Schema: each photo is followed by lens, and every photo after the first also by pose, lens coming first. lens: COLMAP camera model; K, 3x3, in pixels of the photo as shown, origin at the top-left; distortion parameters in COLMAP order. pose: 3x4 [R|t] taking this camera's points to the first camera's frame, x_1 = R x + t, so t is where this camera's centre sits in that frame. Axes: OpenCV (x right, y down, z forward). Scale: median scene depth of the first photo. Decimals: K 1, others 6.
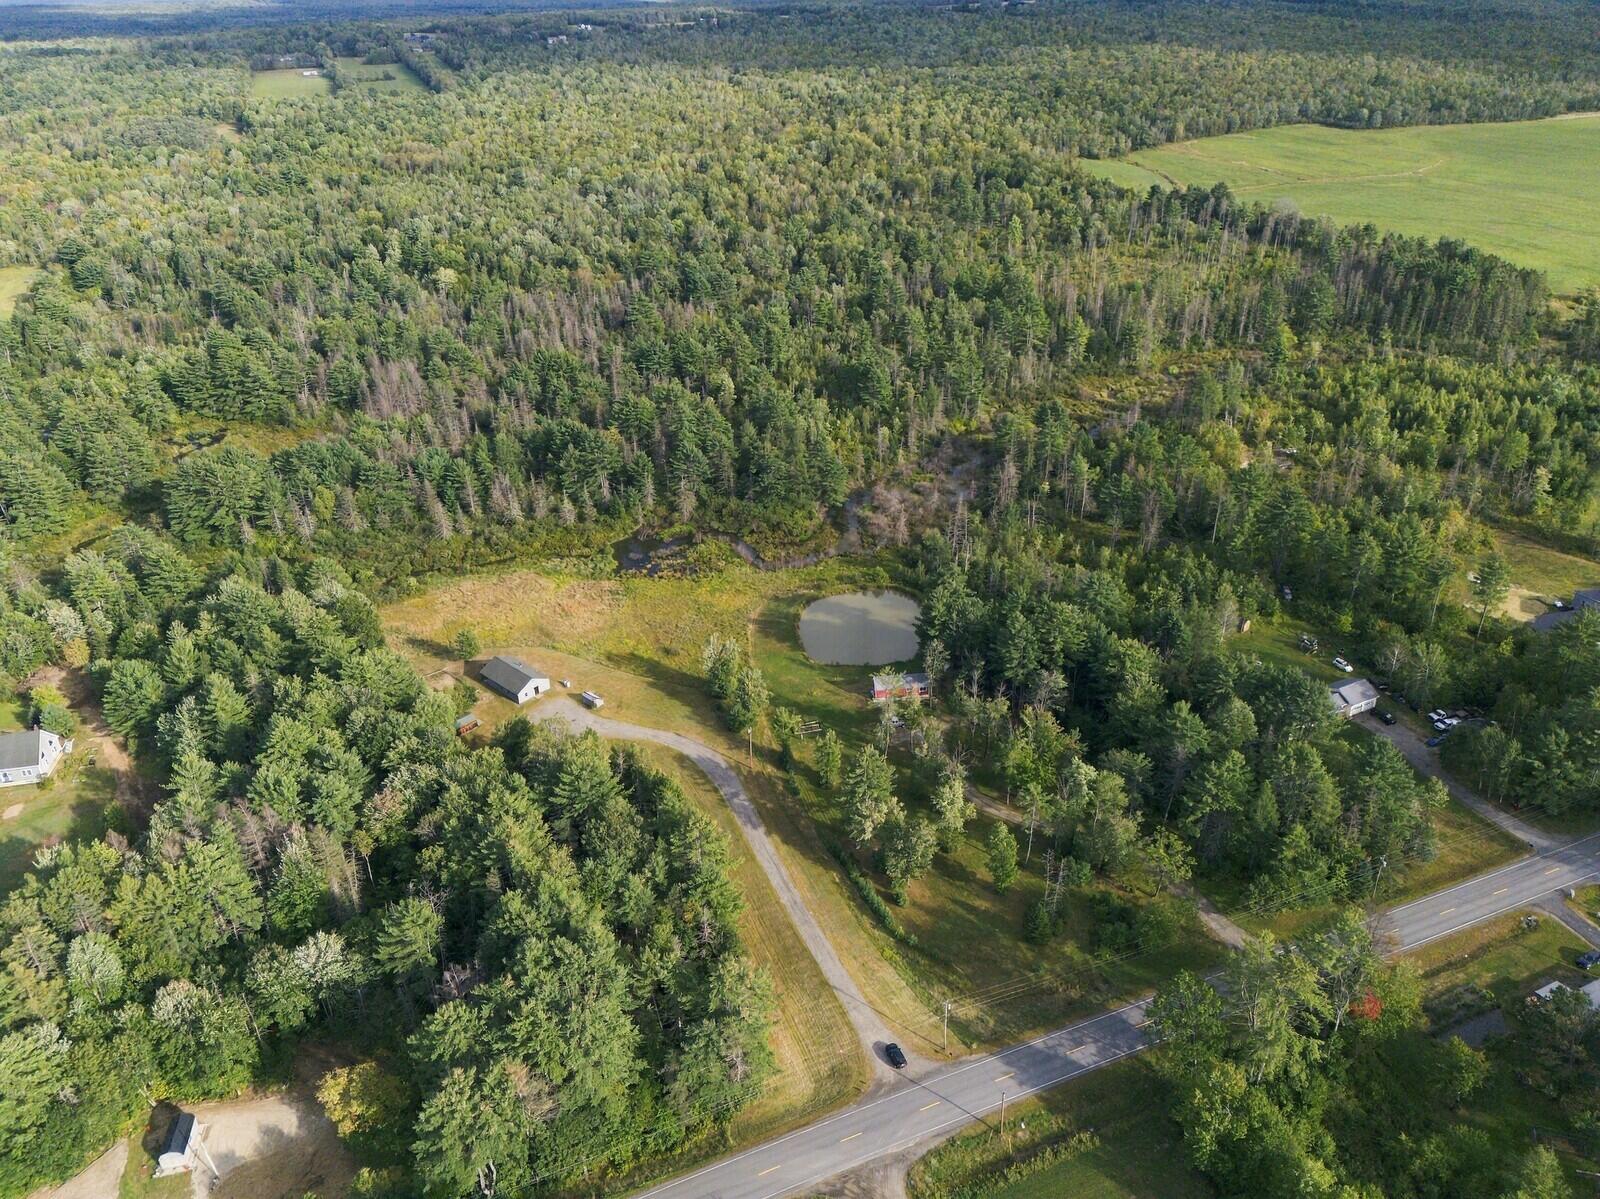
lens RADIAL K [[1120.5, 0, 808.1], [0, 1120.5, 601.1], [0, 0, 1]] dist [0.062733, -0.059117]
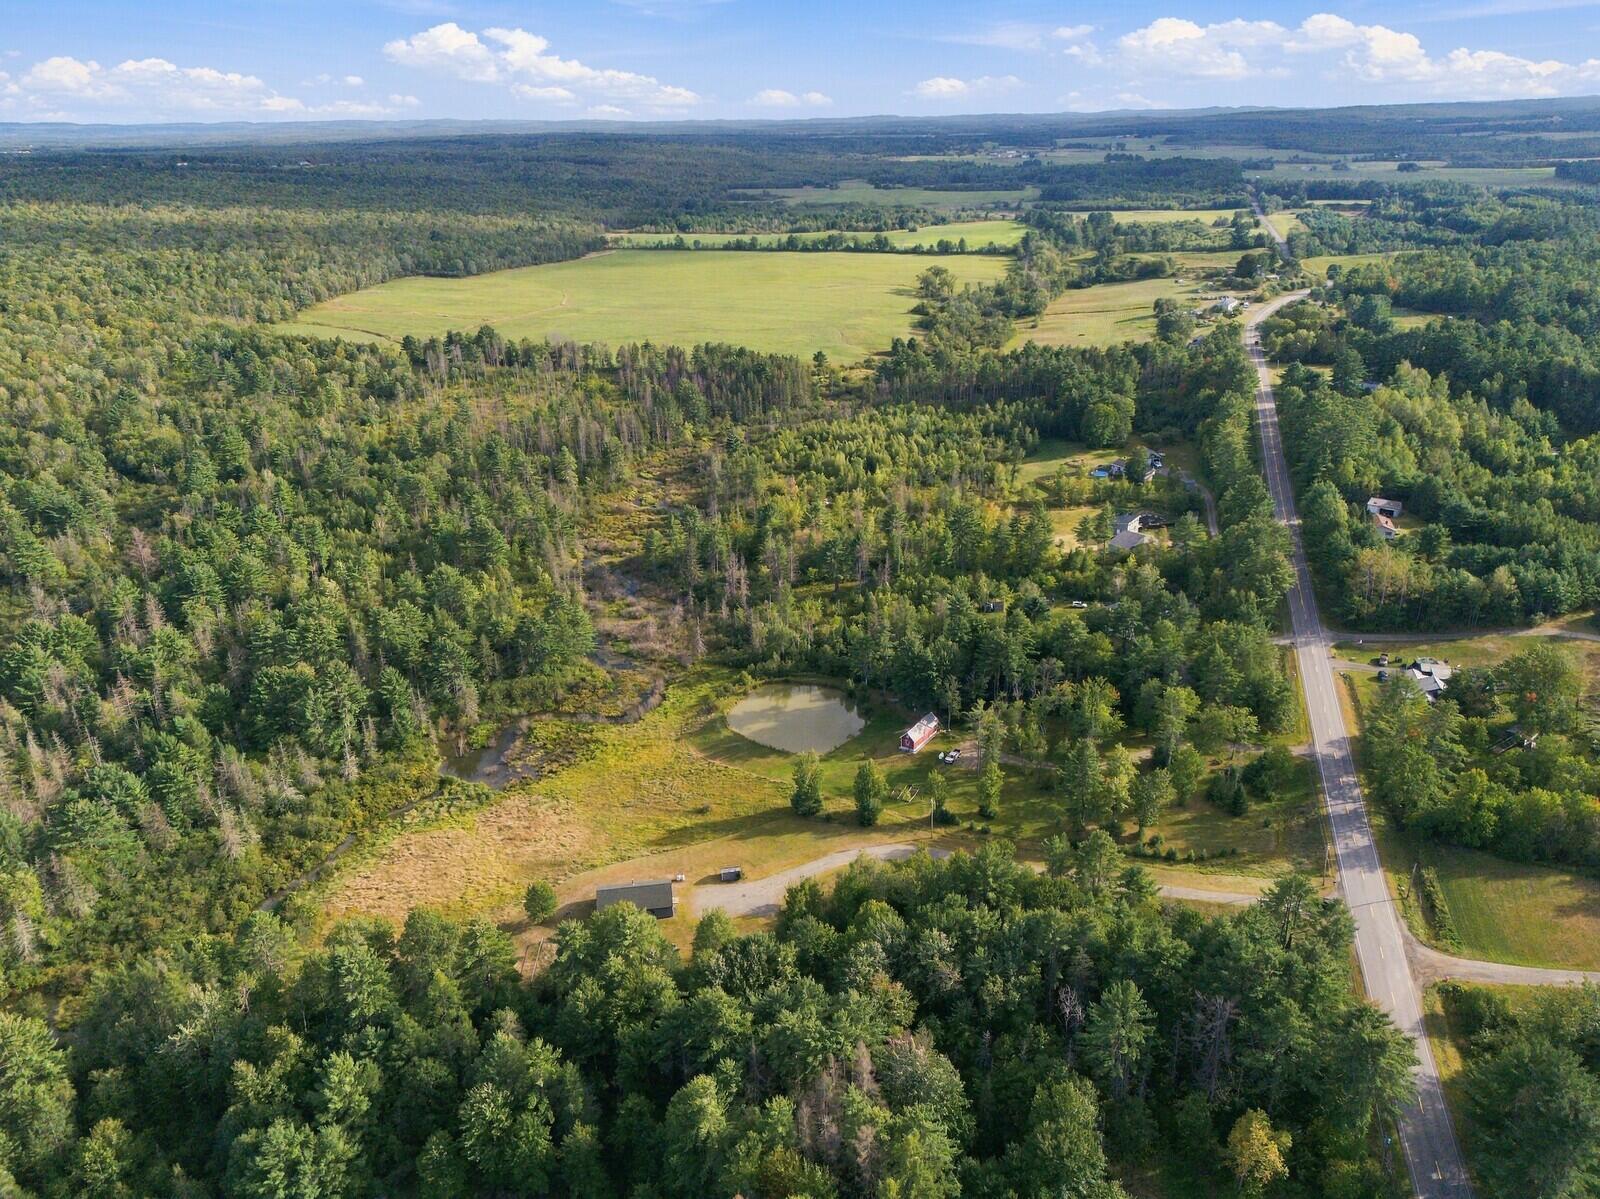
lens RADIAL K [[1120.5, 0, 808.1], [0, 1120.5, 601.1], [0, 0, 1]] dist [0.062733, -0.059117]
pose [[0.637871, -0.290750, 0.713151, -0.547380], [0.376862, 0.925397, 0.040201, -0.096910], [-0.671636, 0.243116, 0.699857, 0.186458]]
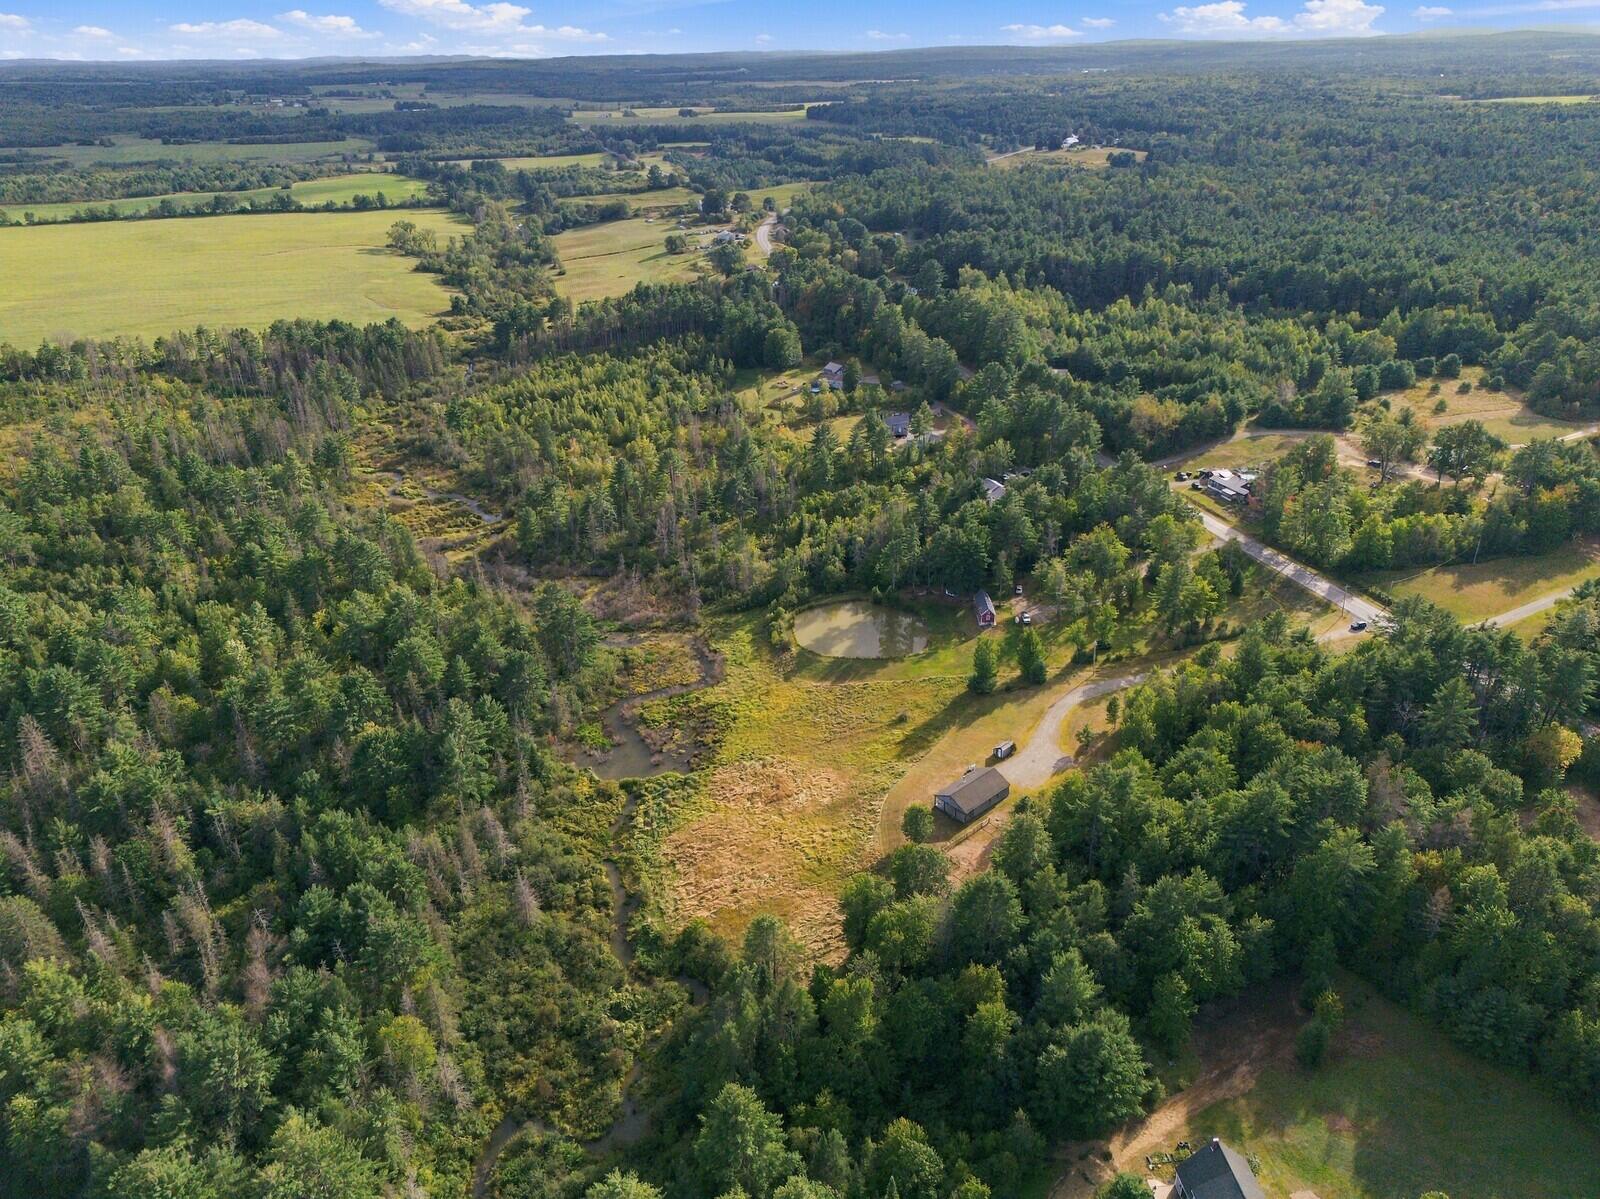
lens RADIAL K [[1120.5, 0, 808.1], [0, 1120.5, 601.1], [0, 0, 1]] dist [0.062733, -0.059117]
pose [[0.079843, -0.414471, 0.906553, -0.786103], [0.497285, 0.804763, 0.324136, -0.320682], [-0.863906, 0.424935, 0.270365, 0.602371]]
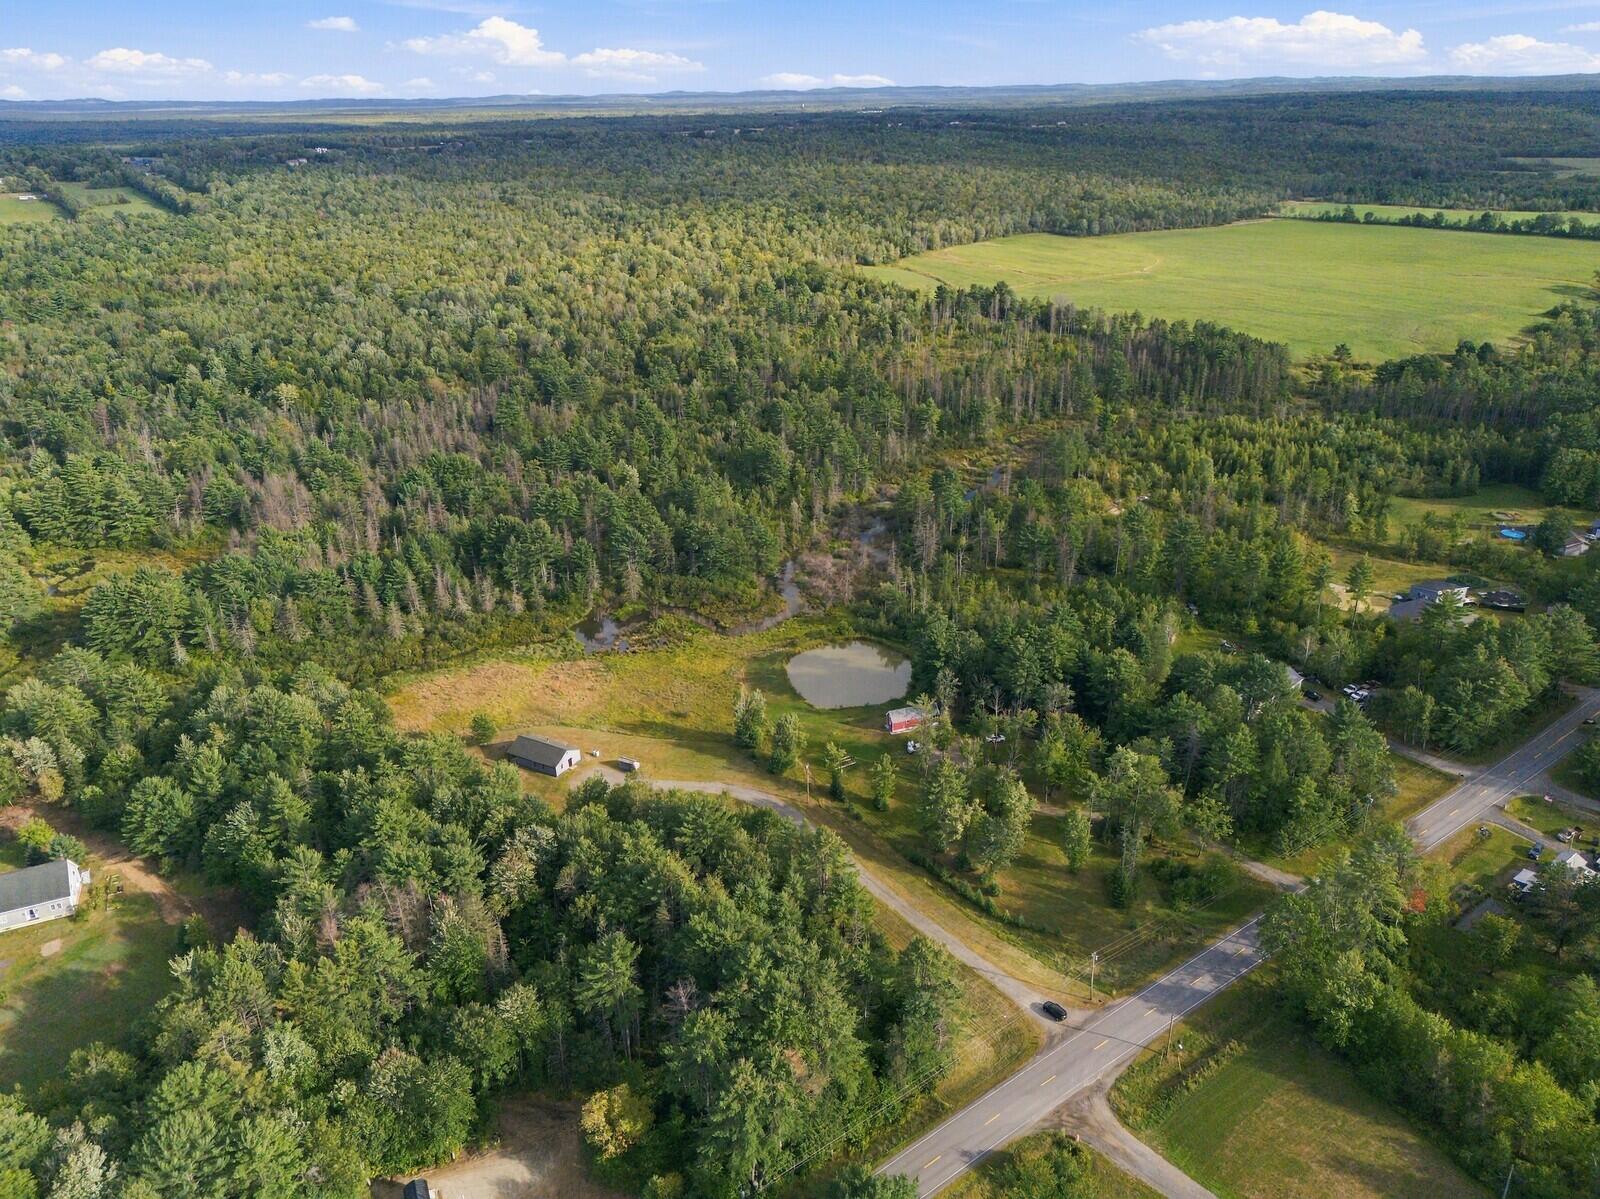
lens RADIAL K [[1120.5, 0, 808.1], [0, 1120.5, 601.1], [0, 0, 1]] dist [0.062733, -0.059117]
pose [[0.972704, -0.087991, 0.214720, -0.176396], [0.107096, 0.991105, -0.079006, 0.028203], [-0.205858, 0.099846, 0.973475, -0.043245]]
